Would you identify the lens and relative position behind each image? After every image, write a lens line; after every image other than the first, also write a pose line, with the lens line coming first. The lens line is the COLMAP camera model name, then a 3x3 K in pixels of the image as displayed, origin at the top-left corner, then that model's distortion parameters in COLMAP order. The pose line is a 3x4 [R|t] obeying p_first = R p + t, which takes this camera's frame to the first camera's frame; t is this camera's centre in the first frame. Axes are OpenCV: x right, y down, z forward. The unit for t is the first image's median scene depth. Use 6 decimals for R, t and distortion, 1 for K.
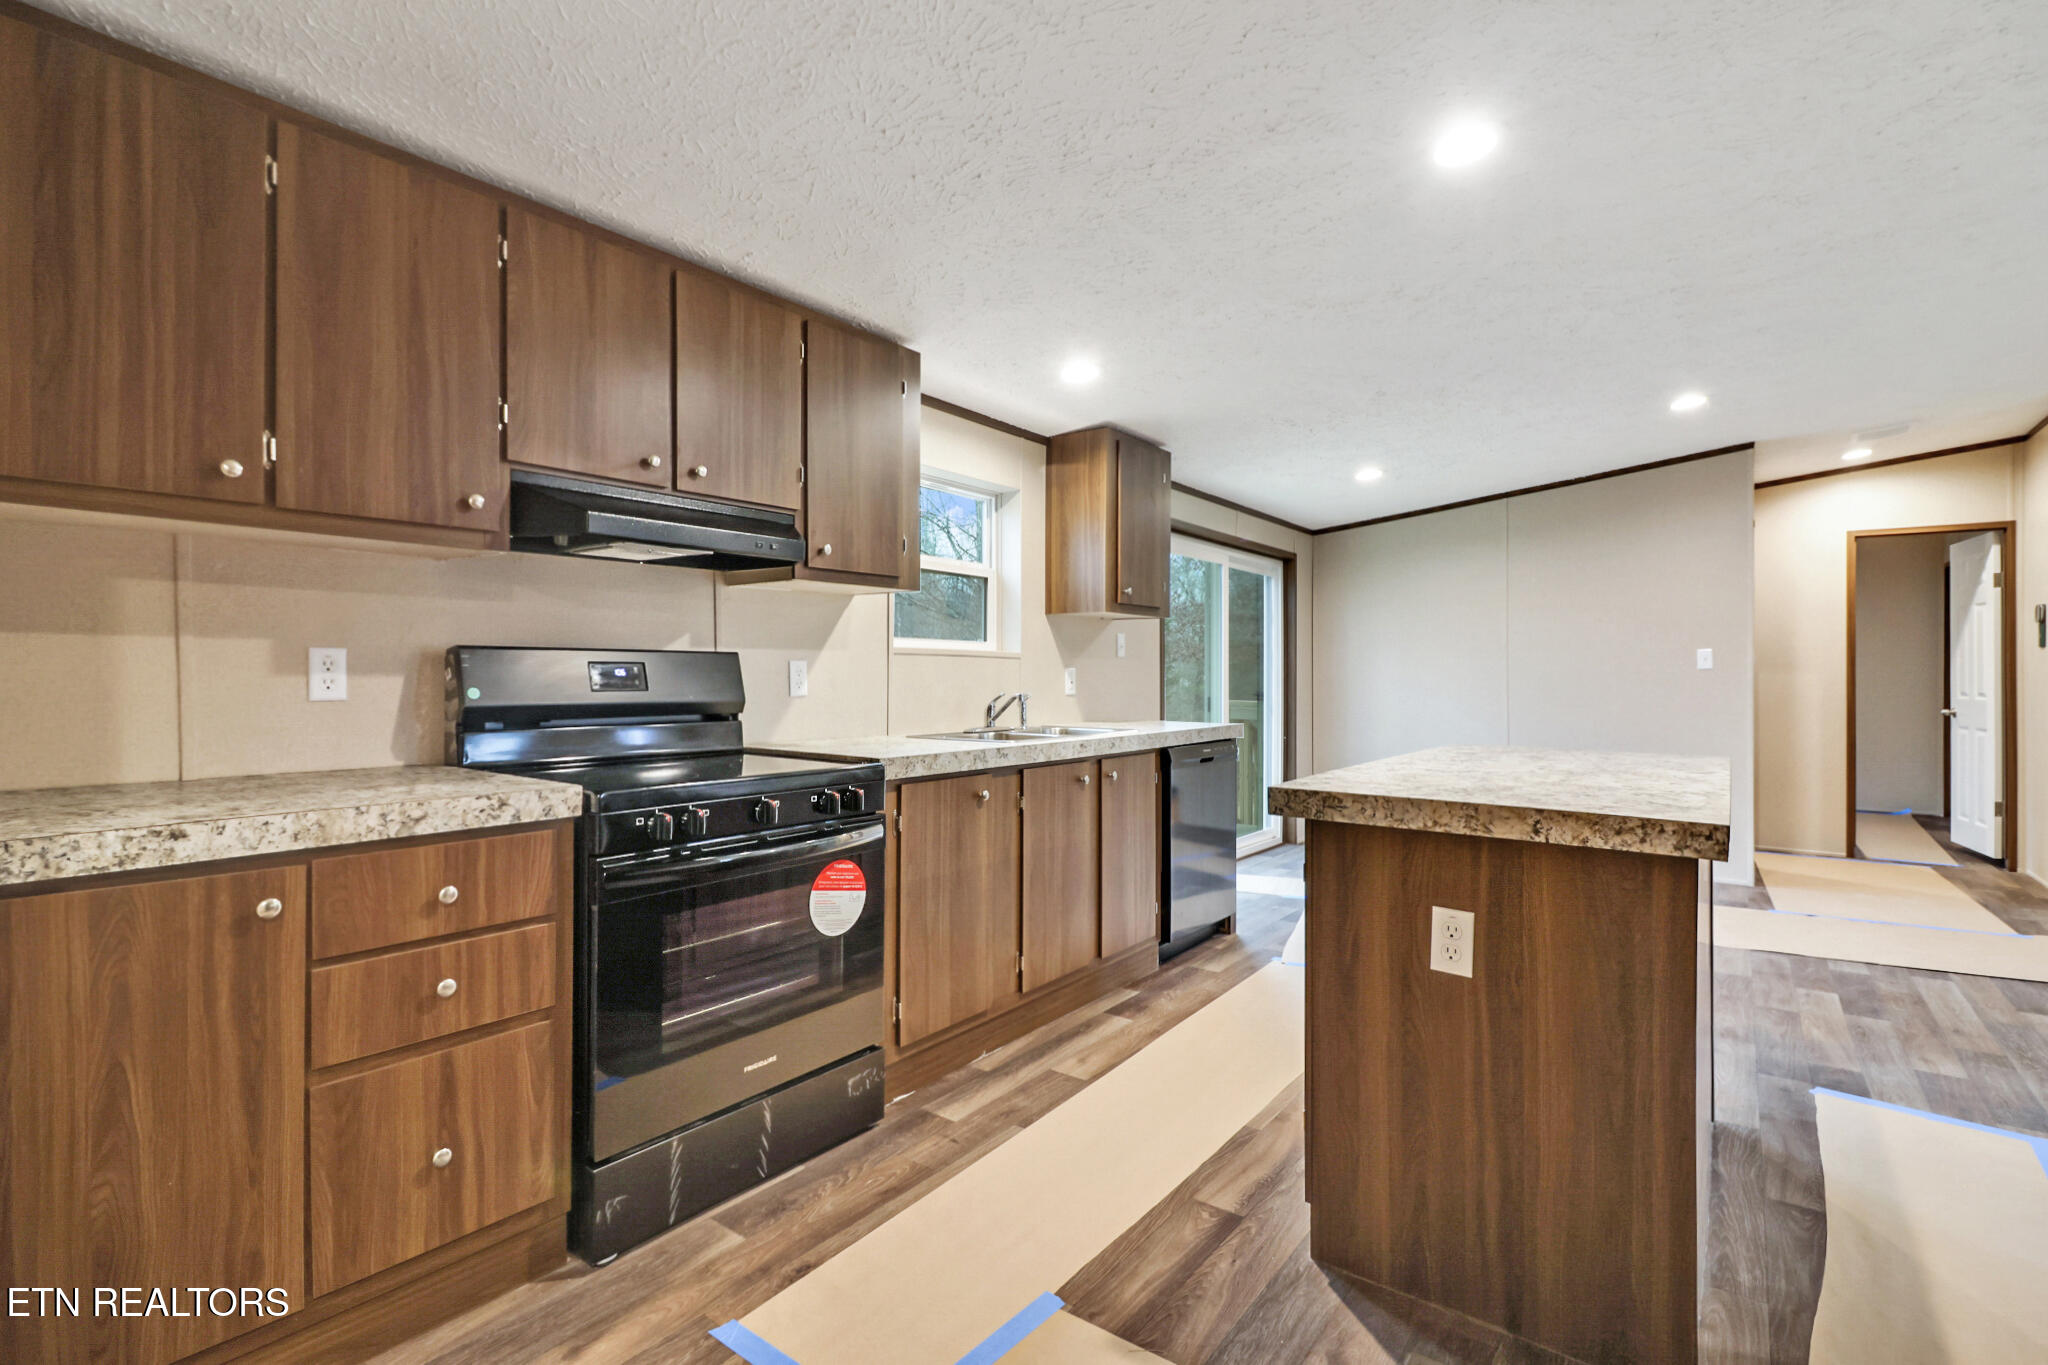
lens RADIAL K [[948.9, 0, 1003.8], [0, 948.9, 685.4], [0, 0, 1]] dist [-0.003235, -0.003490]
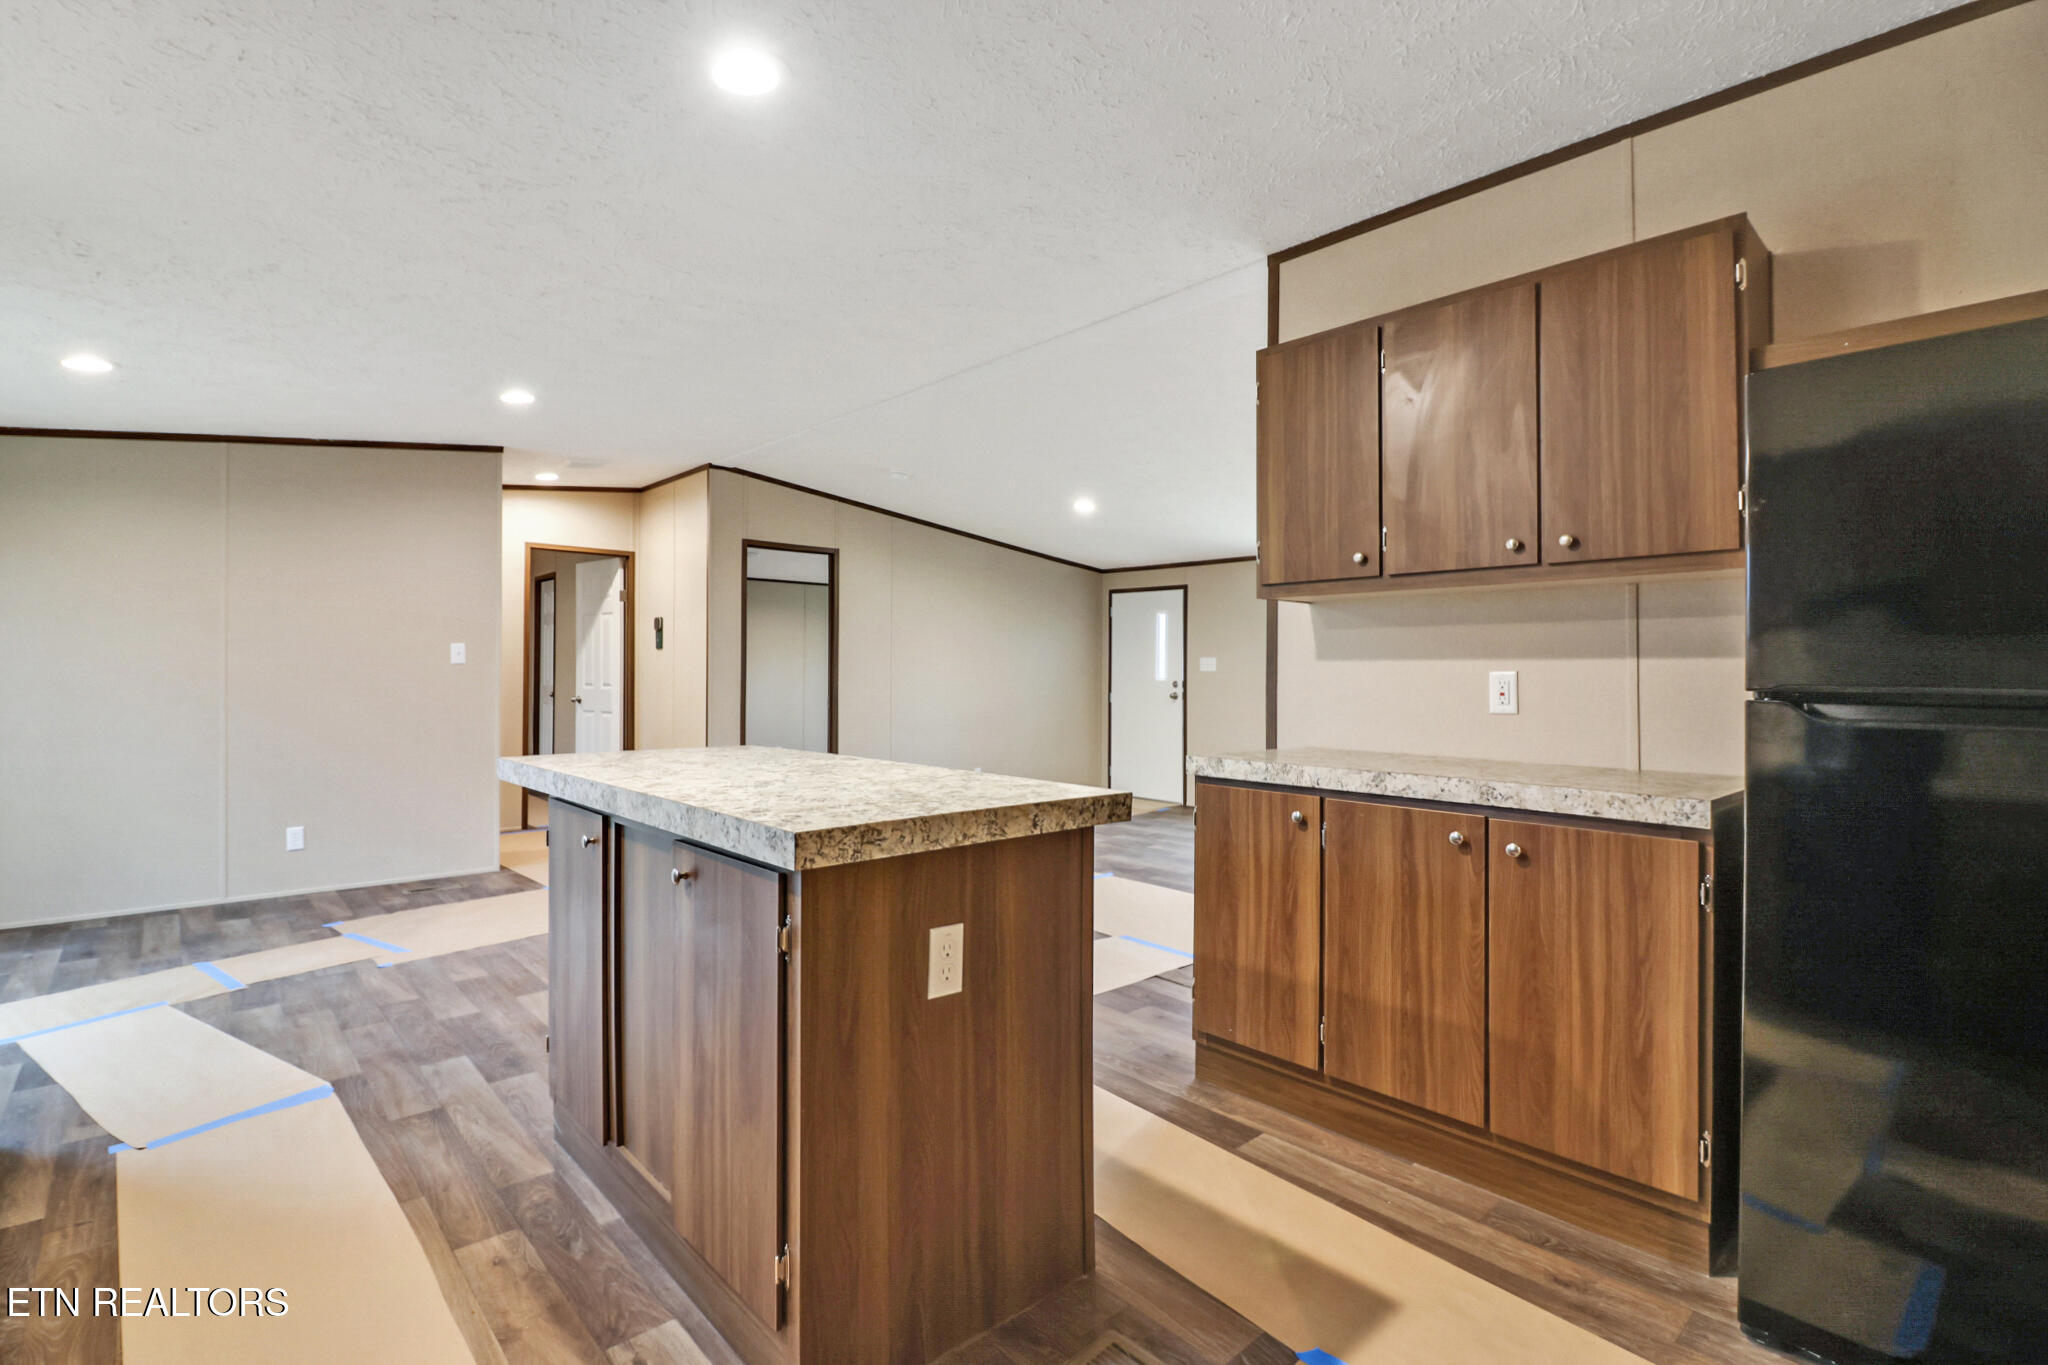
lens RADIAL K [[948.9, 0, 1017.0], [0, 948.9, 689.1], [0, 0, 1]] dist [-0.003235, -0.003490]
pose [[0.176870, -0.021165, 0.984007, -0.423583], [0.009728, 0.999758, 0.019755, -0.014779], [-0.984186, 0.006078, 0.177033, 0.757797]]
